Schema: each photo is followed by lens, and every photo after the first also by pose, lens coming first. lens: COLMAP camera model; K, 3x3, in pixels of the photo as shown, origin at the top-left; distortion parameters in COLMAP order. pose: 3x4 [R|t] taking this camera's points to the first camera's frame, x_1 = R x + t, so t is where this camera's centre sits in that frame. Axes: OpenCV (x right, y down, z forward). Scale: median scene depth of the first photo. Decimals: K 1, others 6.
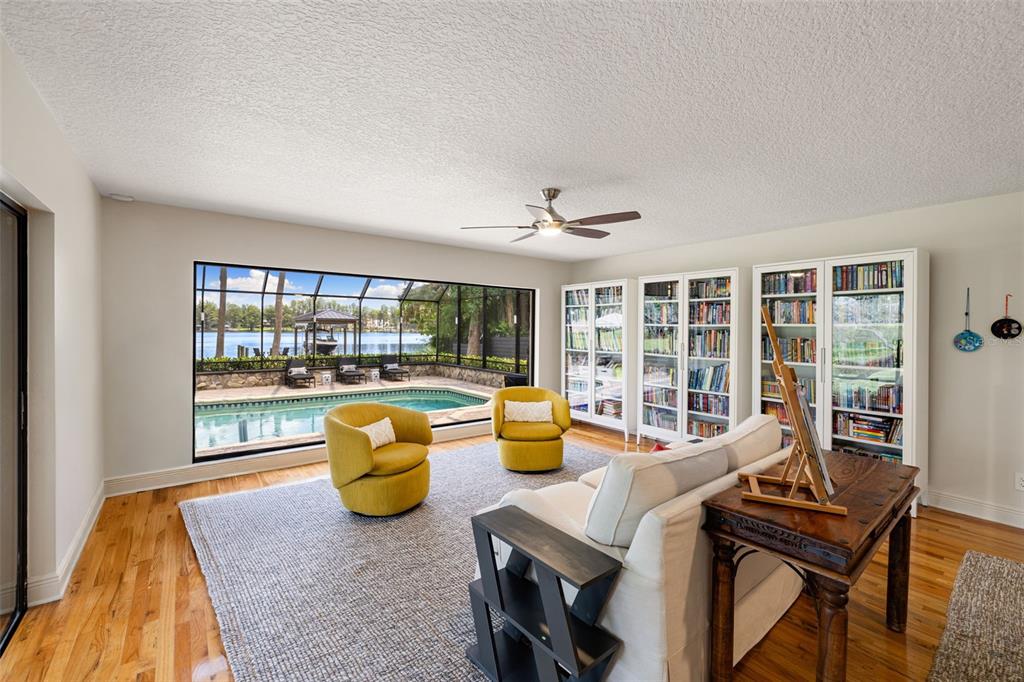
lens RADIAL K [[430.5, 0, 509.4], [0, 430.5, 333.4], [0, 0, 1]] dist [0.001222, 0.000027]
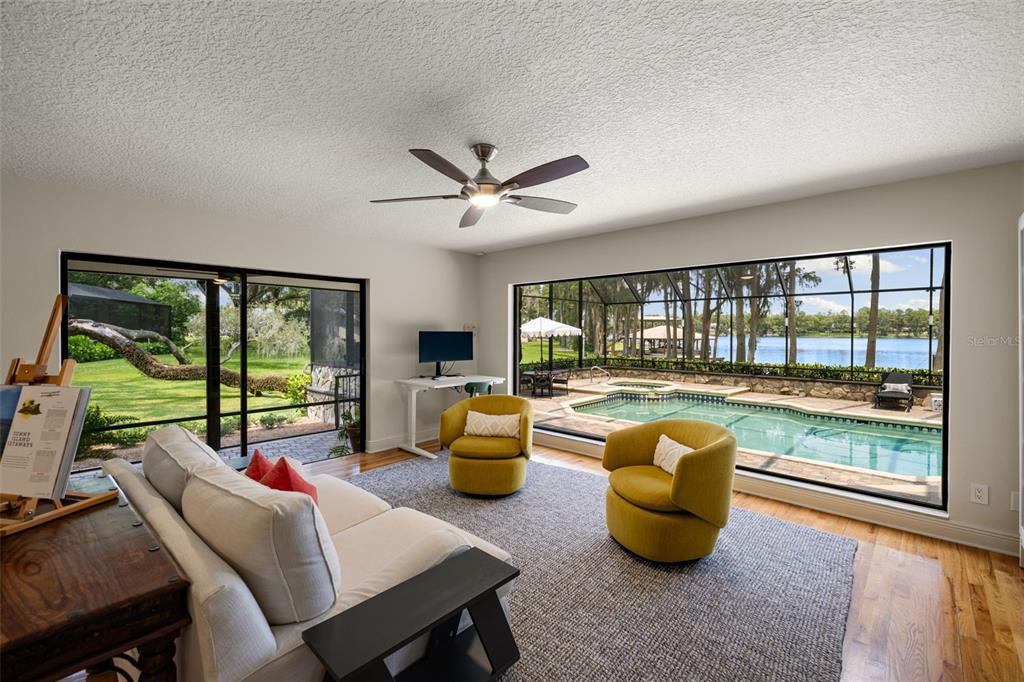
lens RADIAL K [[430.5, 0, 509.4], [0, 430.5, 333.4], [0, 0, 1]] dist [0.001222, 0.000027]
pose [[0.145672, -0.005193, -0.989319, 0.178368], [-0.009789, 0.999930, -0.006690, 0.000399], [0.989285, 0.010659, 0.145611, 0.186007]]
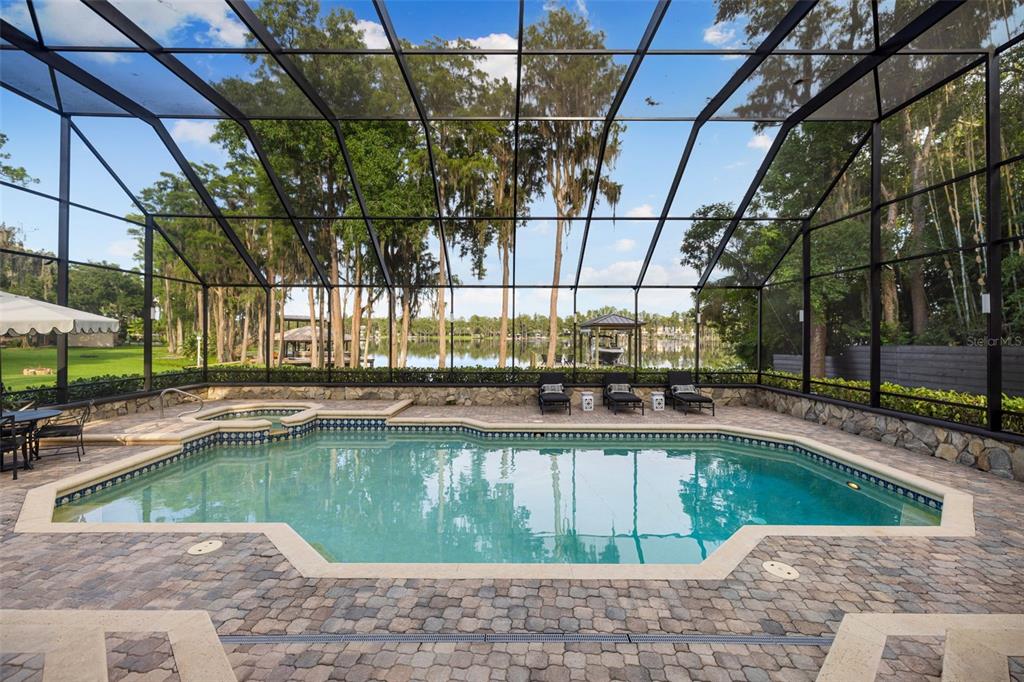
lens RADIAL K [[430.5, 0, 509.4], [0, 430.5, 333.4], [0, 0, 1]] dist [0.001222, 0.000027]
pose [[0.795001, -0.007750, -0.606558, -0.096774], [-0.003104, 0.999853, -0.016843, 0.004907], [0.606600, 0.015273, 0.794861, 0.355108]]
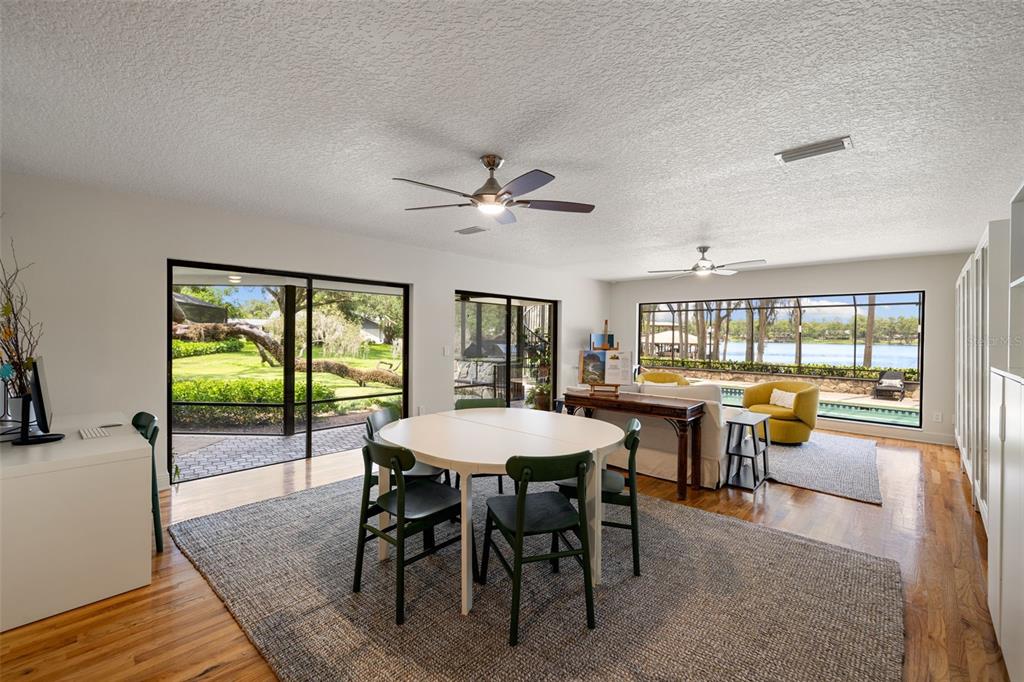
lens RADIAL K [[418.6, 0, 512.8], [0, 418.6, 336.2], [0, 0, 1]] dist [0.002323, 0.000133]
pose [[0.146977, -0.005289, -0.989126, 0.314597], [-0.019320, 0.999780, -0.008217, 0.005566], [0.988951, 0.020317, 0.146842, 0.014361]]
